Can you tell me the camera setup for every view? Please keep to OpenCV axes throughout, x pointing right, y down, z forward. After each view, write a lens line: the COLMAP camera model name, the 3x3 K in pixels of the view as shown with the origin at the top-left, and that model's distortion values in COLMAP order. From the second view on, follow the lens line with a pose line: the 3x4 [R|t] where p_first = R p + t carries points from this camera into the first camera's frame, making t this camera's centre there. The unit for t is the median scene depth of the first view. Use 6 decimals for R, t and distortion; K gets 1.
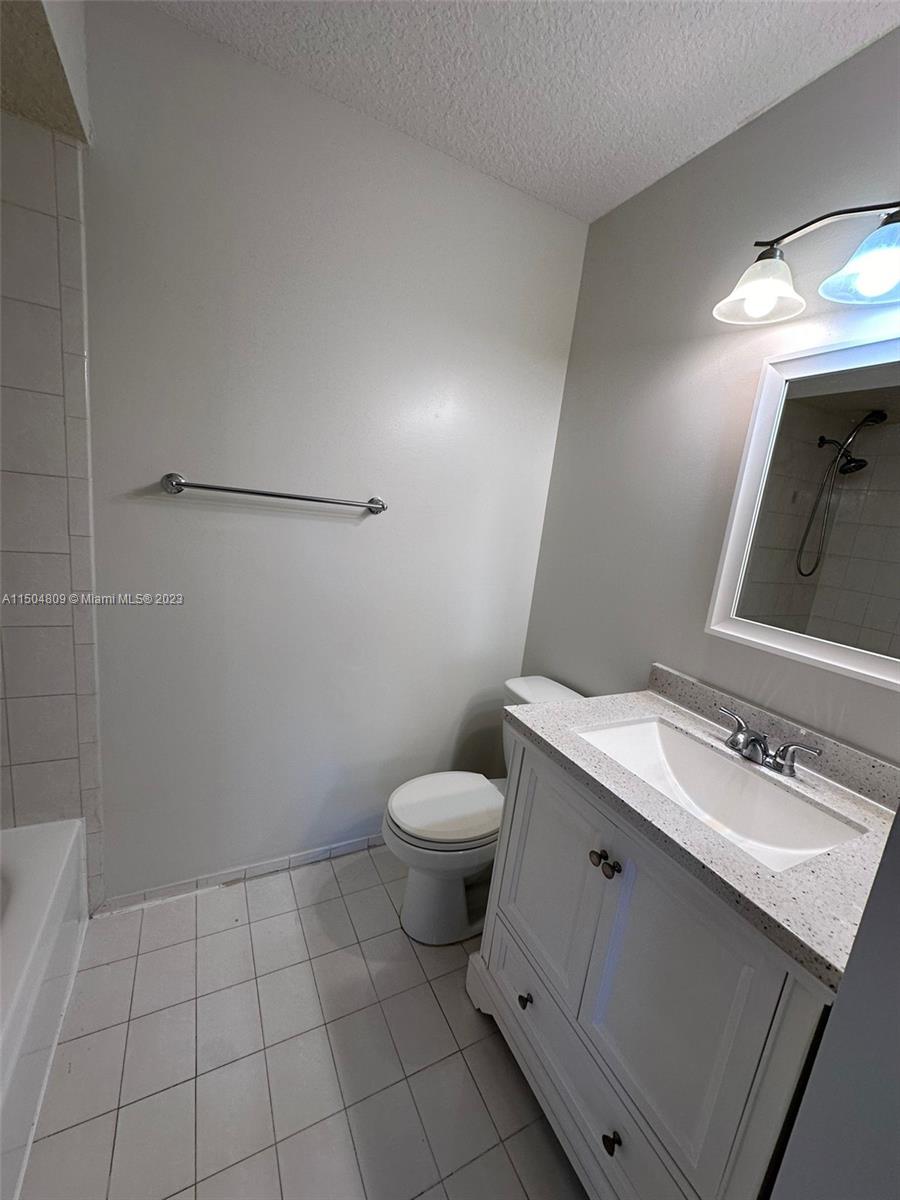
lens RADIAL K [[477.0, 0, 450.0], [0, 477.0, 600.0], [0, 0, 1]] dist [-0.002174, -0.000137]
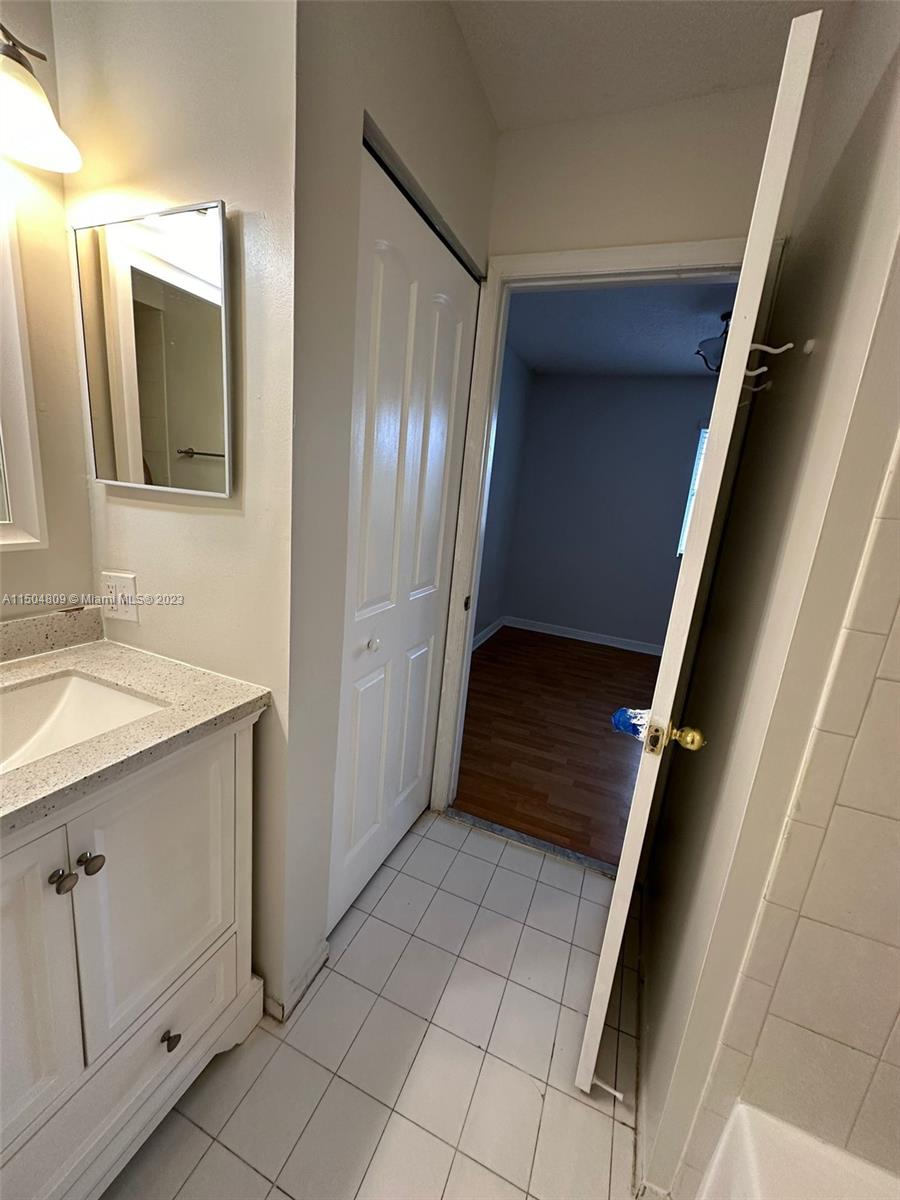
lens RADIAL K [[477.0, 0, 450.0], [0, 477.0, 600.0], [0, 0, 1]] dist [-0.002174, -0.000137]
pose [[-0.625821, -0.343243, 0.700380, -0.322854], [-0.008920, 0.901052, 0.433619, -0.128247], [-0.779916, 0.265121, -0.566959, 0.645262]]
